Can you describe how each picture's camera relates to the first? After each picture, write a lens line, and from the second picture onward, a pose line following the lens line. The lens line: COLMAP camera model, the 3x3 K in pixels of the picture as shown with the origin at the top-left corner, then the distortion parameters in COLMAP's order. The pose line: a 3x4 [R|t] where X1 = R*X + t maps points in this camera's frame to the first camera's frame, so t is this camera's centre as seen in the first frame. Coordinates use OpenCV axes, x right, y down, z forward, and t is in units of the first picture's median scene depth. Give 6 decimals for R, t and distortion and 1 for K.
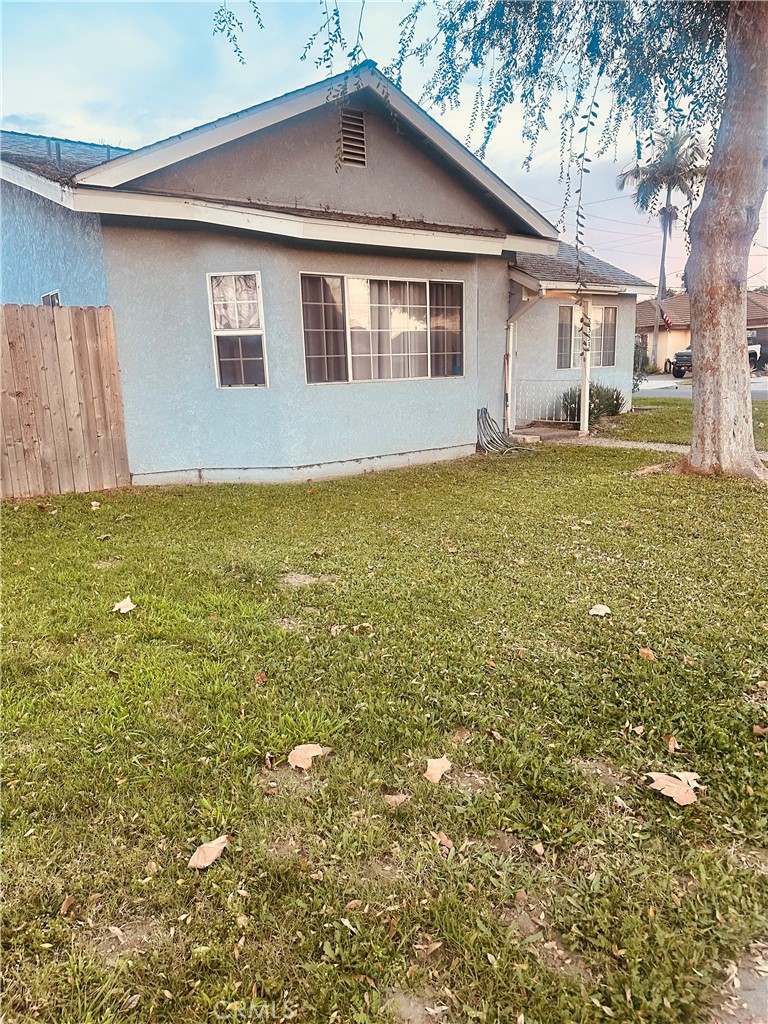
lens RADIAL K [[714.1, 0, 384.0], [0, 714.1, 512.0], [0, 0, 1]] dist [0.129890, -0.172903]
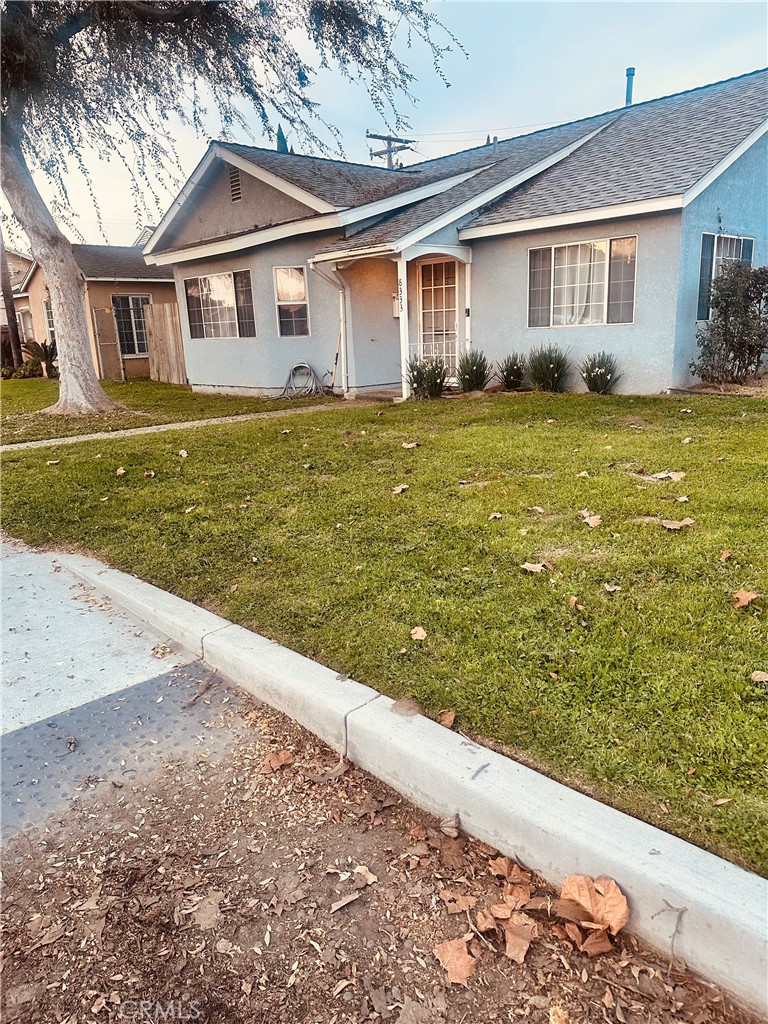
lens RADIAL K [[714.1, 0, 384.0], [0, 714.1, 512.0], [0, 0, 1]] dist [0.129890, -0.172903]
pose [[0.106910, 0.267156, -0.957705, 1.651032], [-0.165121, 0.954620, 0.247862, -0.265975], [0.980462, 0.131638, 0.146171, 1.135190]]
